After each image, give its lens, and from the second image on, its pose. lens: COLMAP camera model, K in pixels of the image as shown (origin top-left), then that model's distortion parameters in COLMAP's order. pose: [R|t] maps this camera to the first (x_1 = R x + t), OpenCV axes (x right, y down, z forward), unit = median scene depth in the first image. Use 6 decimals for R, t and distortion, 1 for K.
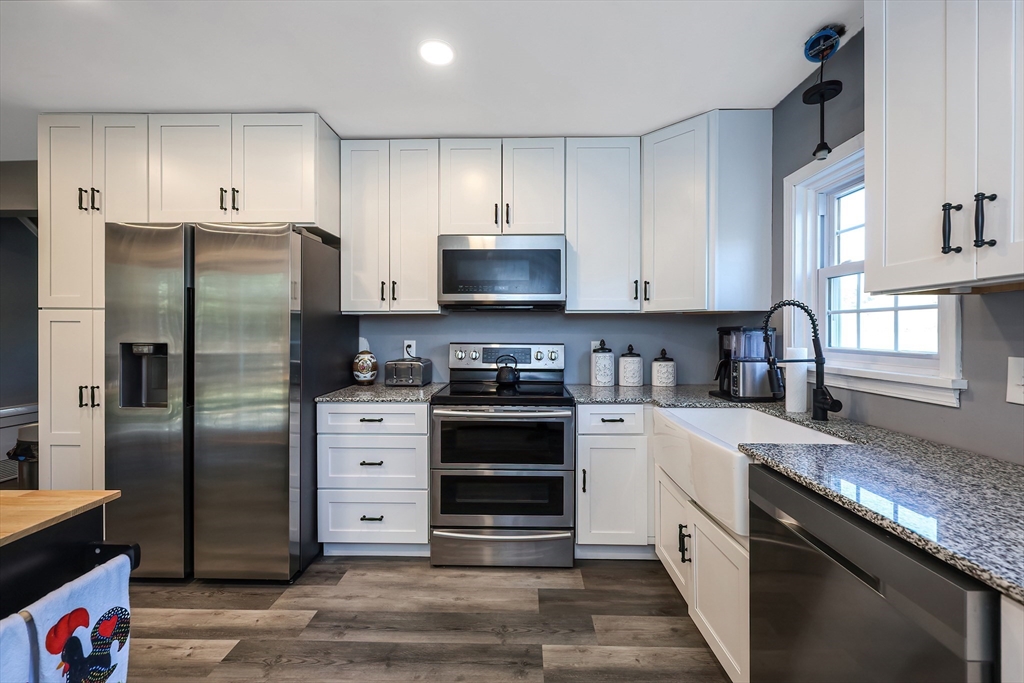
lens RADIAL K [[415.0, 0, 515.6], [0, 415.0, 326.1], [0, 0, 1]] dist [-0.001506, -0.000253]
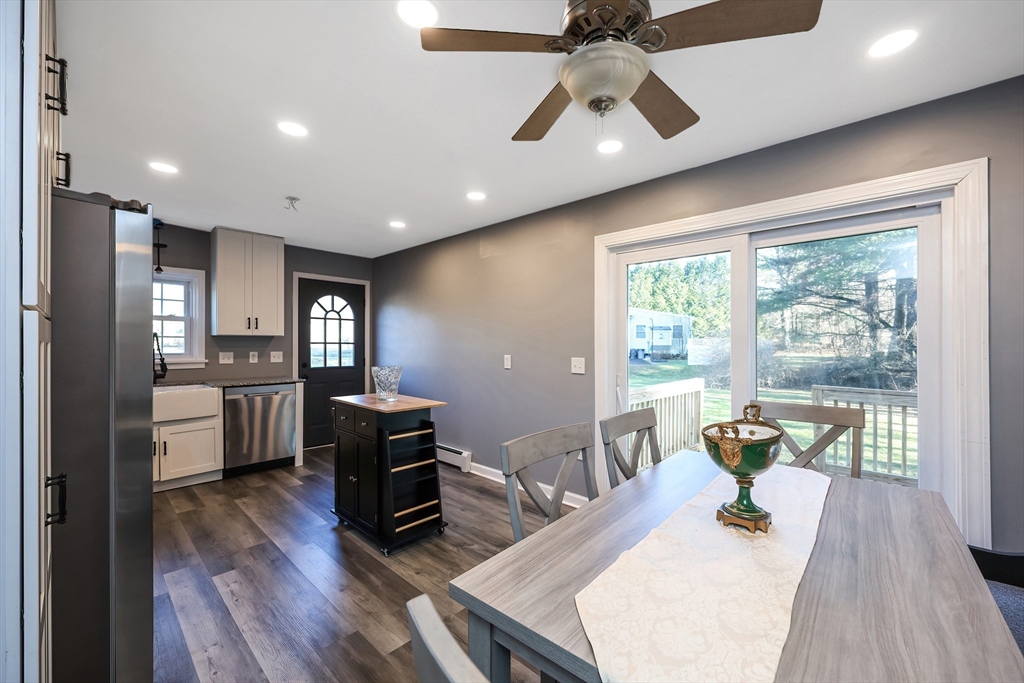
lens RADIAL K [[415.0, 0, 515.6], [0, 415.0, 326.1], [0, 0, 1]] dist [-0.001506, -0.000253]
pose [[-0.736539, 0.019740, 0.676107, -2.527180], [-0.006891, 0.999303, -0.036683, -0.032575], [-0.676360, -0.031677, -0.735889, 1.456468]]
